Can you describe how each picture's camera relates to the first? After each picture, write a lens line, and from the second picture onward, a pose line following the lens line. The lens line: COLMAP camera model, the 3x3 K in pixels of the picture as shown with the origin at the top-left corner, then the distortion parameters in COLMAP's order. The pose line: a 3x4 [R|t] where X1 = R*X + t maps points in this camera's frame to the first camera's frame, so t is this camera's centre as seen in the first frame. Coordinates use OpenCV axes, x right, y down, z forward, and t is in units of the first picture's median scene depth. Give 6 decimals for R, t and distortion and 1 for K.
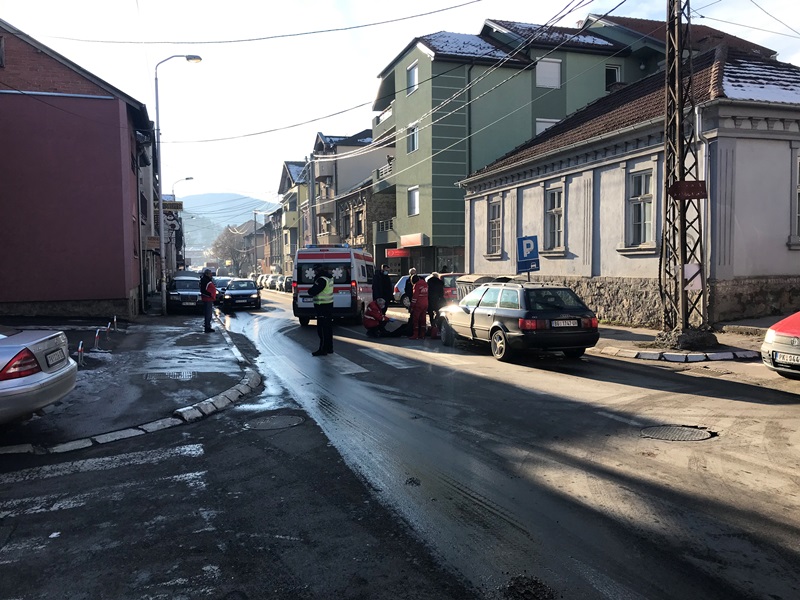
lens RADIAL K [[663.2, 0, 398.5], [0, 663.2, 303.4], [0, 0, 1]] dist [0.036779, -0.053971]
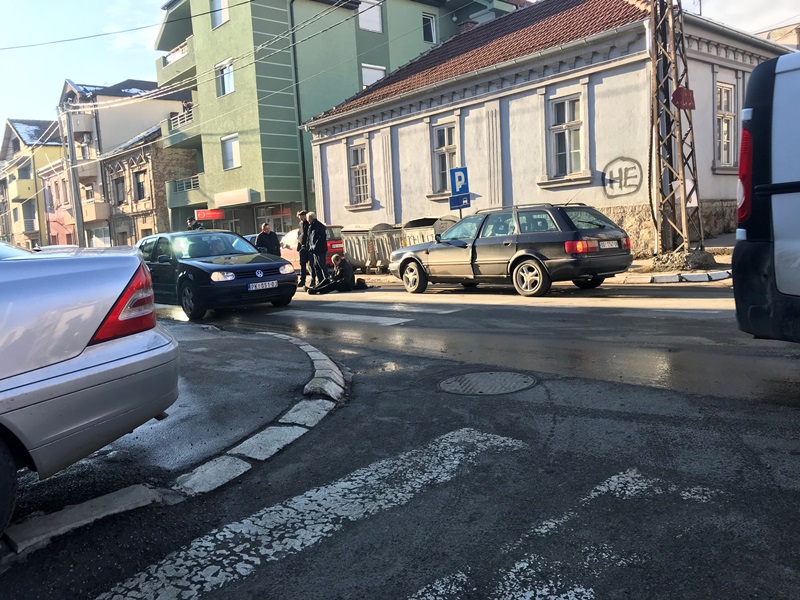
lens RADIAL K [[663.2, 0, 395.2], [0, 663.2, 294.0], [0, 0, 1]] dist [0.036779, -0.053971]
pose [[0.921632, -0.074420, 0.380861, -0.173346], [0.068001, 0.997225, 0.030302, 0.025280], [-0.382059, -0.002028, 0.924136, 0.163523]]
